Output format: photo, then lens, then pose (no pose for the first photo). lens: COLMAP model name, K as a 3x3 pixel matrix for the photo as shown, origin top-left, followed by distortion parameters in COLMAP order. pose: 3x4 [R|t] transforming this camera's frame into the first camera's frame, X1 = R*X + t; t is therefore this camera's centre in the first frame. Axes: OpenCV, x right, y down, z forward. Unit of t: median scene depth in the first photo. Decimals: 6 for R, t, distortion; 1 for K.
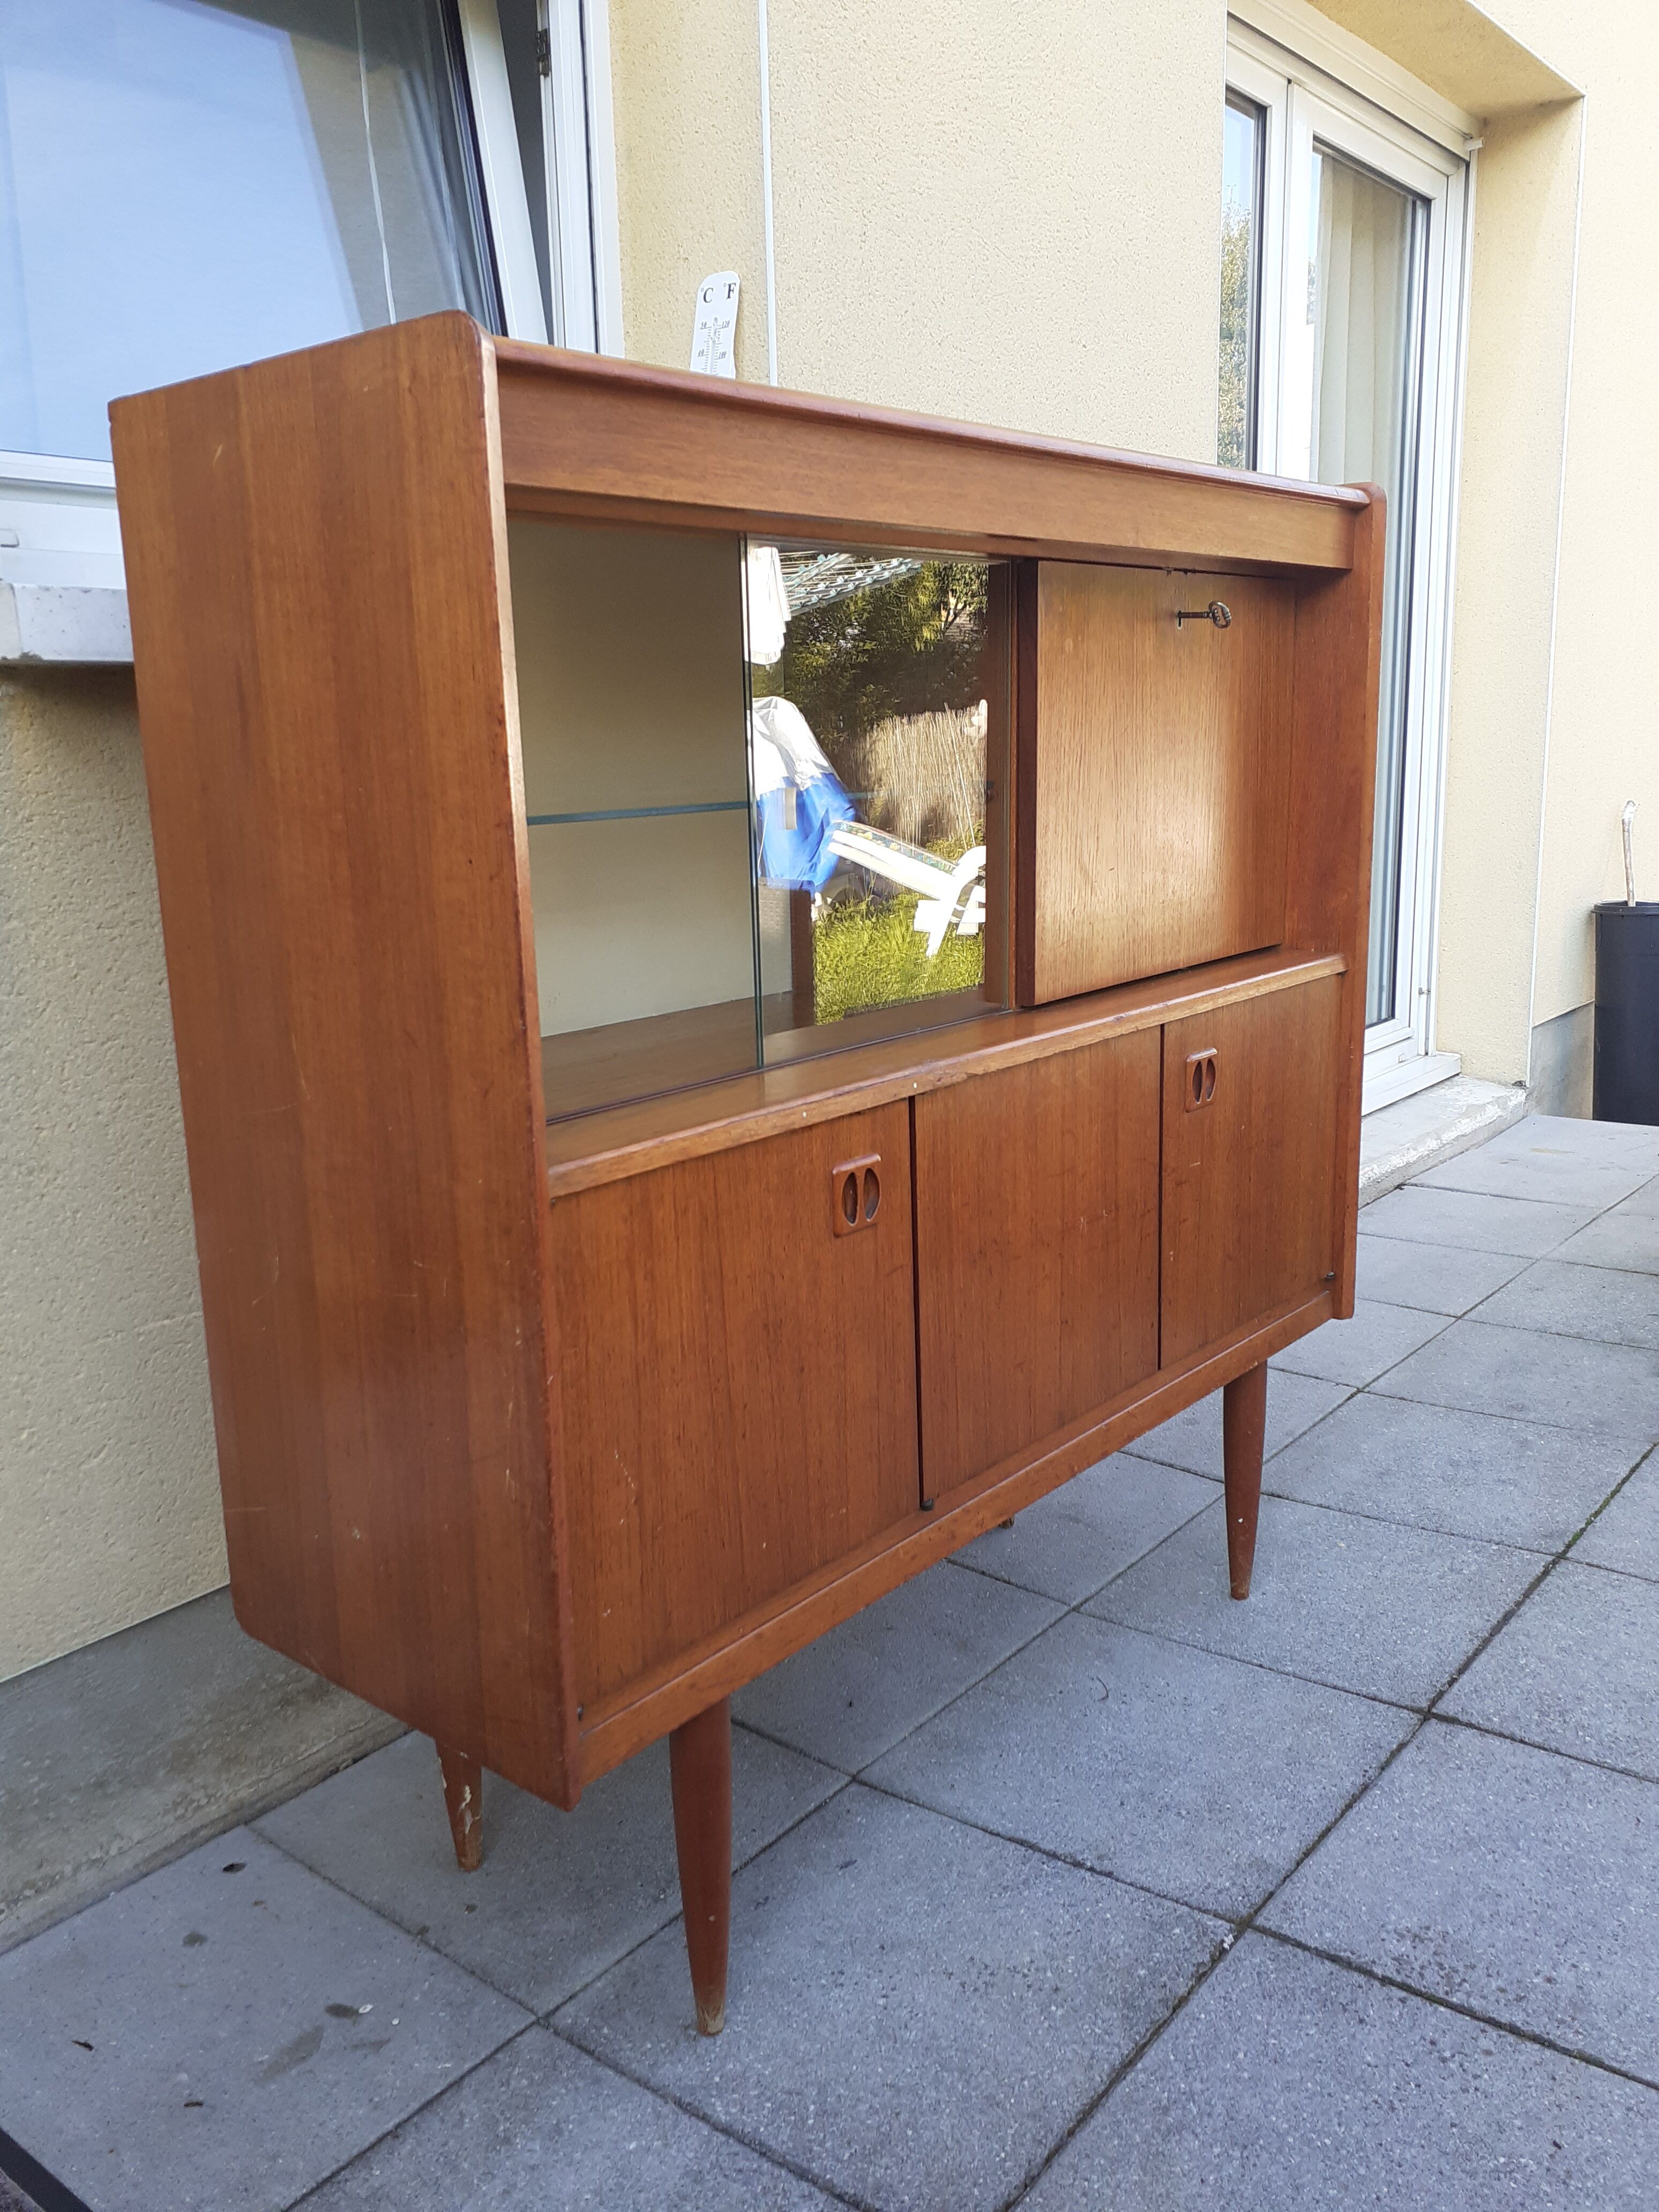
lens RADIAL K [[1832.9, 0, 877.7], [0, 1832.9, 1238.3], [0, 0, 1]] dist [0.012002, -0.024651]
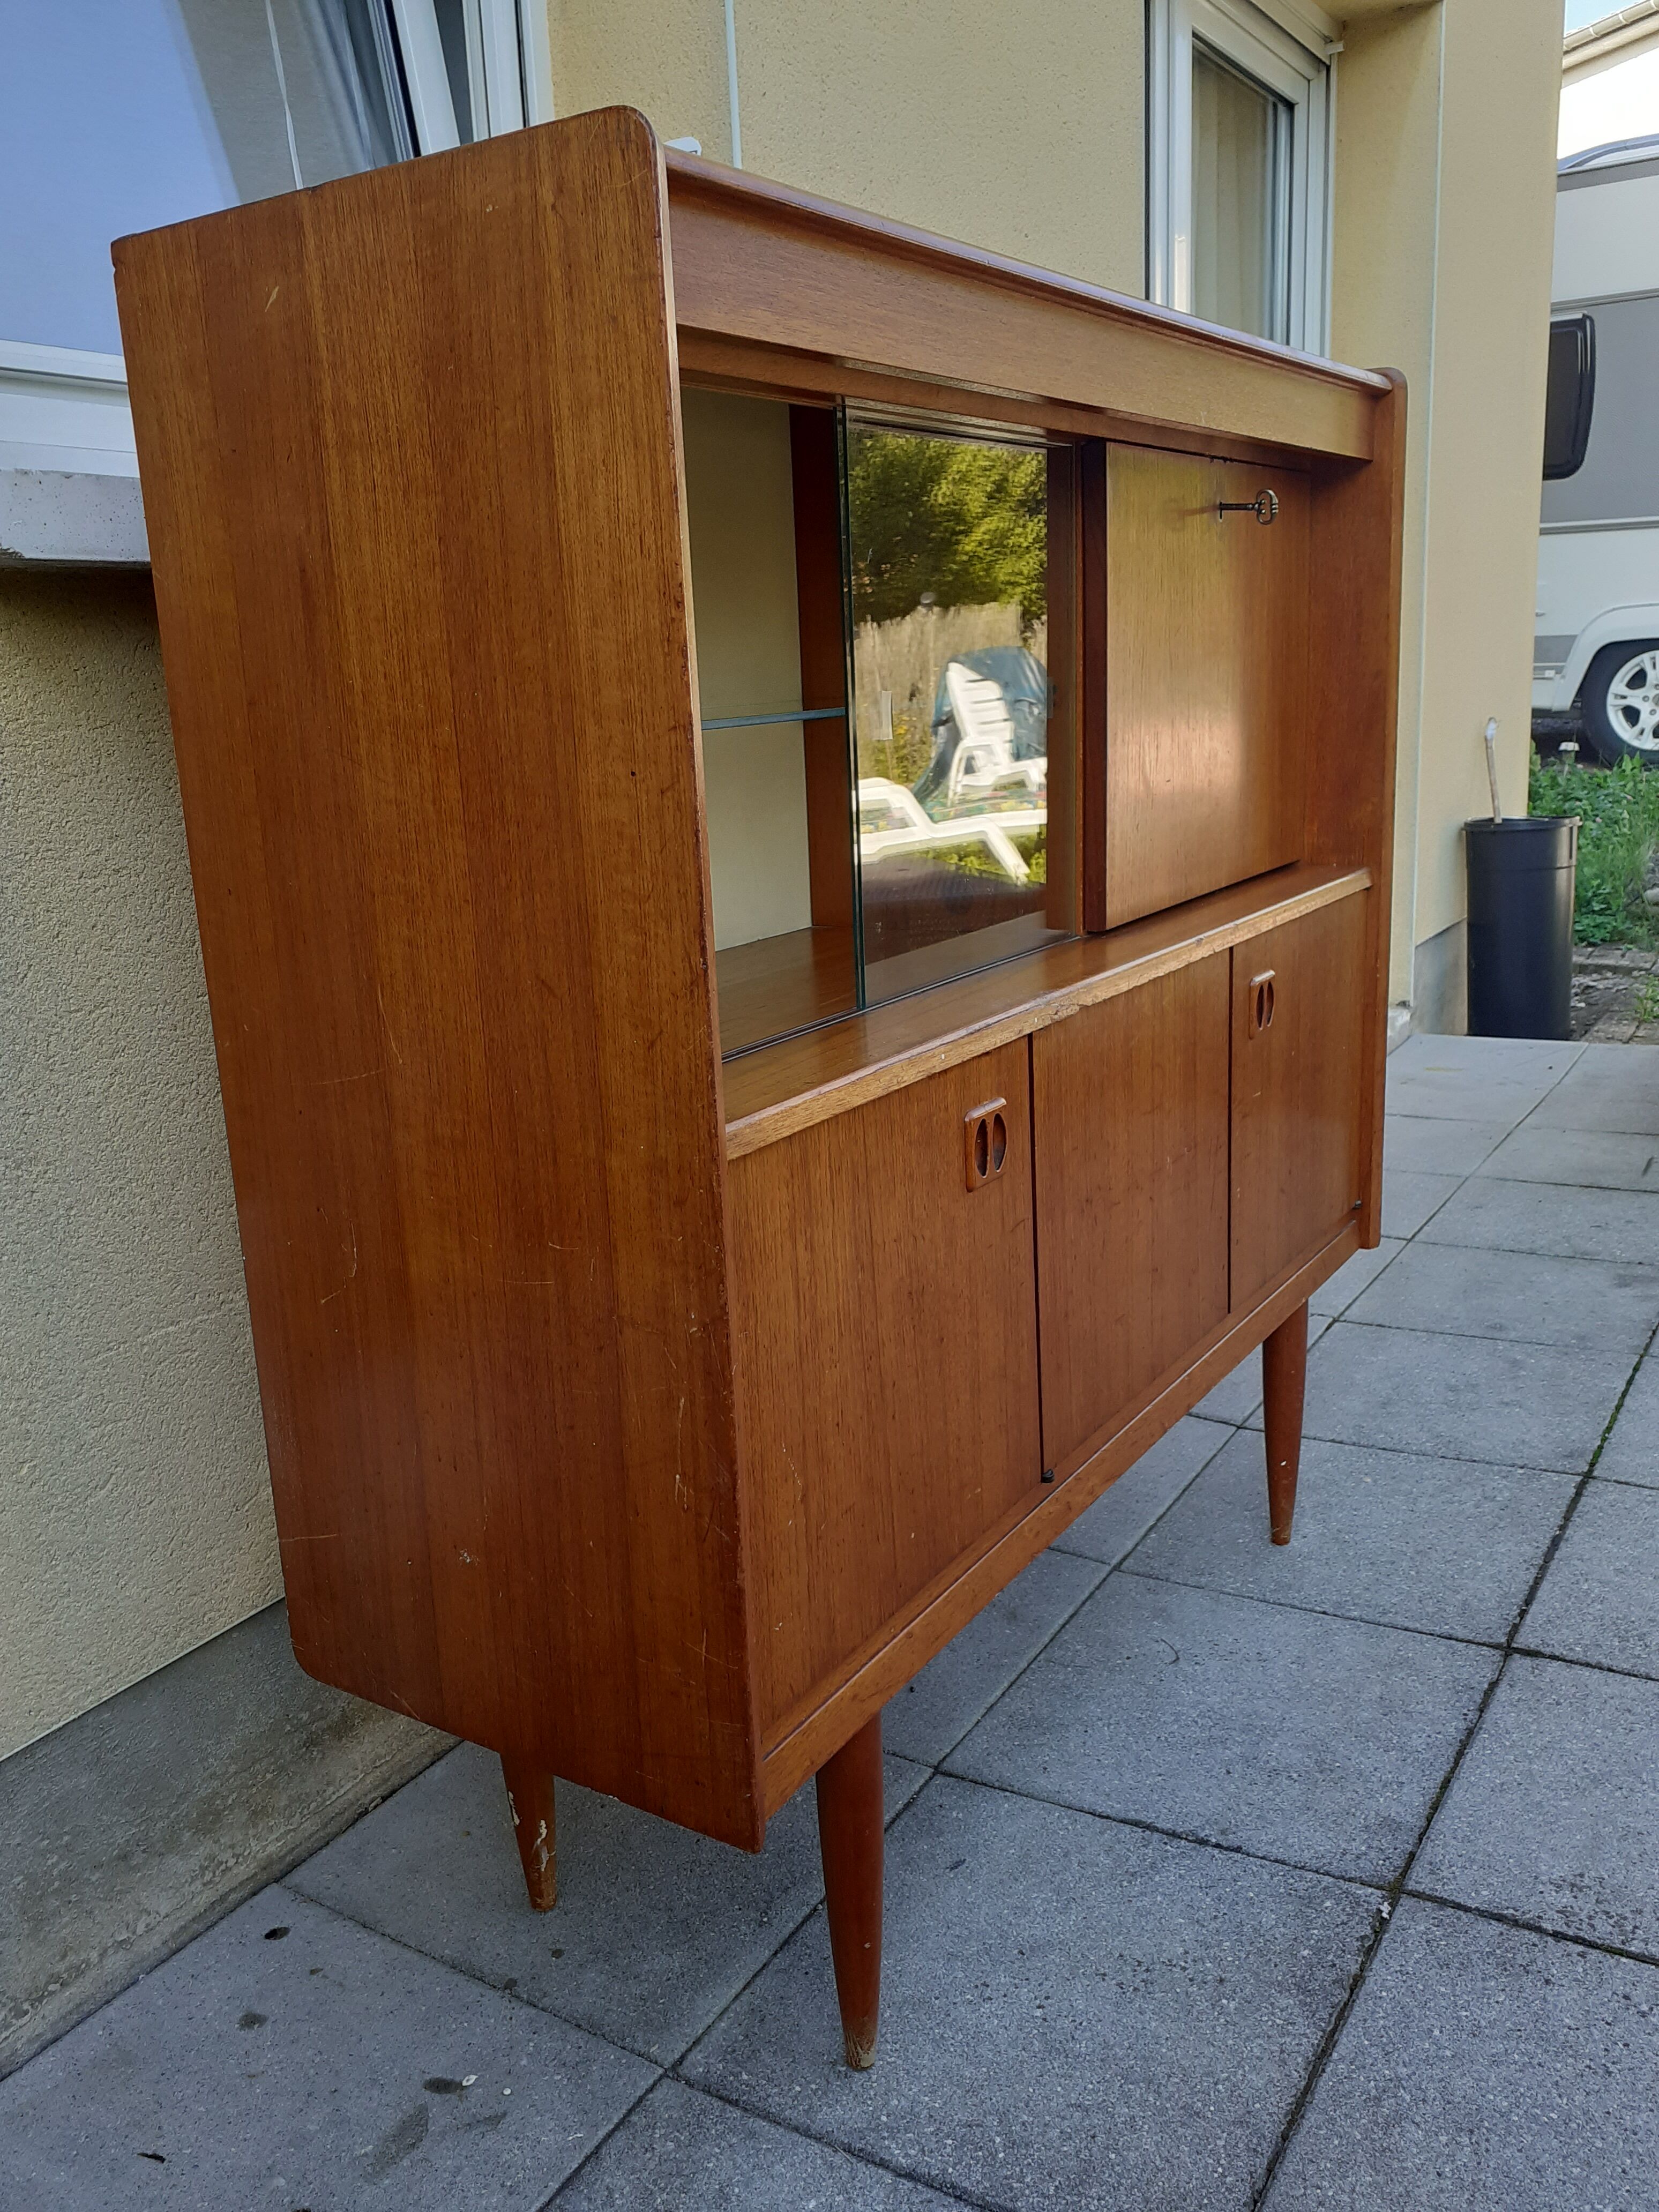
lens RADIAL K [[1832.9, 0, 873.2], [0, 1832.9, 1236.6], [0, 0, 1]] dist [0.012002, -0.024651]
pose [[0.991832, -0.056719, 0.114247, -0.150478], [0.053711, 0.998128, 0.029239, -0.006034], [-0.115691, -0.022864, 0.993022, 0.090470]]
